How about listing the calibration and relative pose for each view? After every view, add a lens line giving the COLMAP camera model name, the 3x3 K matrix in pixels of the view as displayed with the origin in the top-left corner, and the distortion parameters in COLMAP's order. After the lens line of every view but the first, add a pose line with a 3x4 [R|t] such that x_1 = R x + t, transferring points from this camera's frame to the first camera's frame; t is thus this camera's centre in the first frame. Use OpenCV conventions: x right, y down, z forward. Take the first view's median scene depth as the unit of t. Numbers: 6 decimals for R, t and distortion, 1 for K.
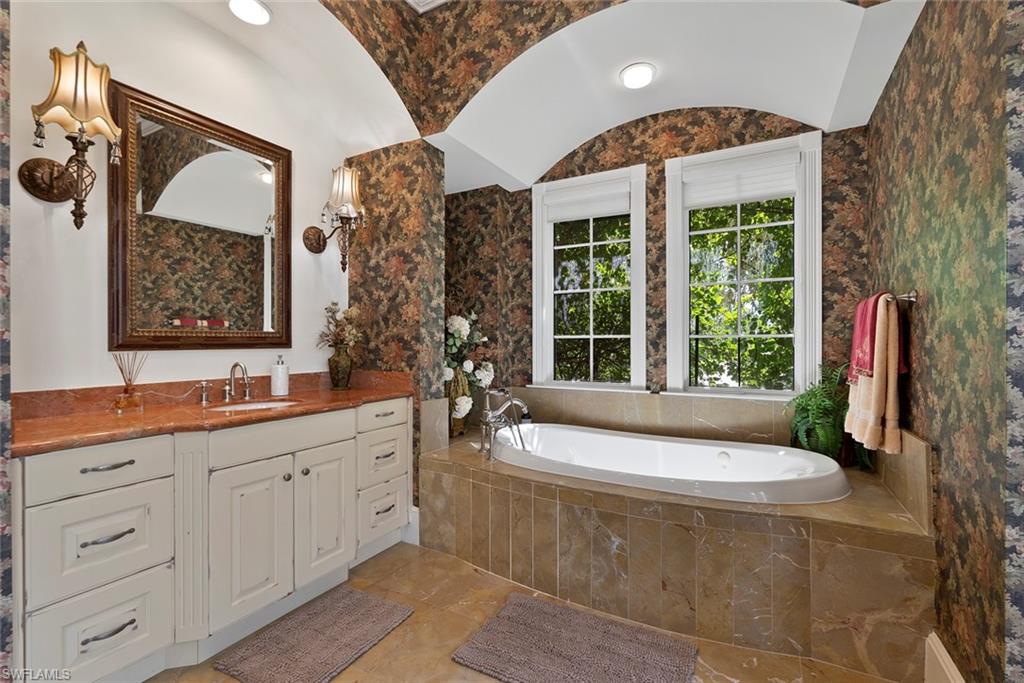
lens RADIAL K [[452.6, 0, 508.2], [0, 452.6, 339.1], [0, 0, 1]] dist [0.000426, -0.000968]
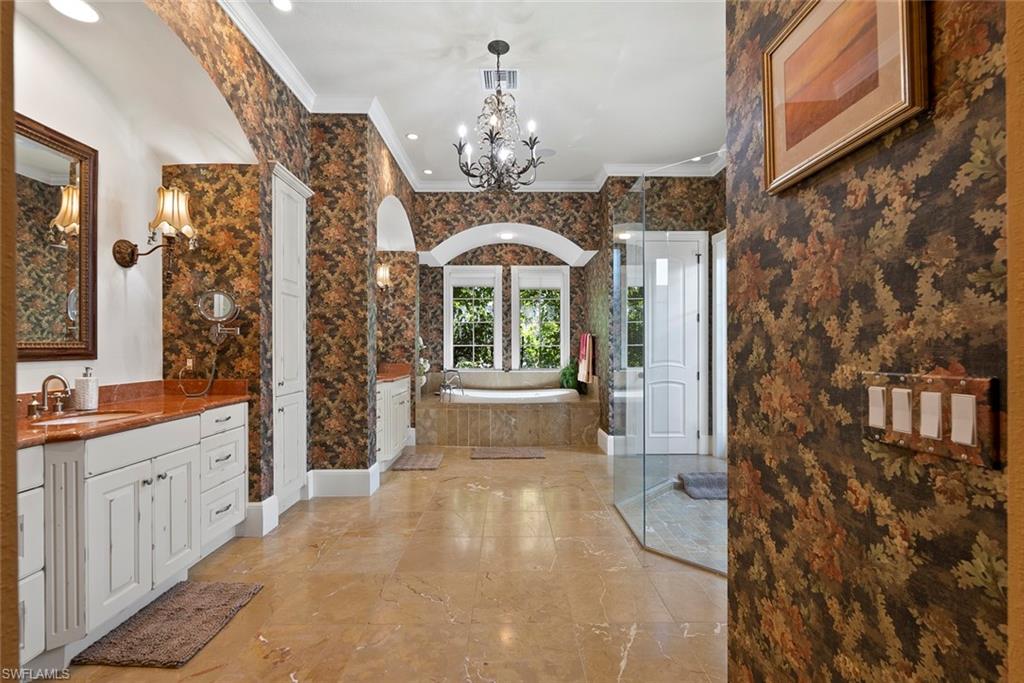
lens RADIAL K [[452.6, 0, 513.7], [0, 452.6, 345.0], [0, 0, 1]] dist [0.000426, -0.000968]
pose [[0.865908, -0.002187, 0.500198, -0.730607], [0.006178, 0.999961, -0.006322, 0.005114], [-0.500165, 0.008565, 0.865888, -0.894768]]
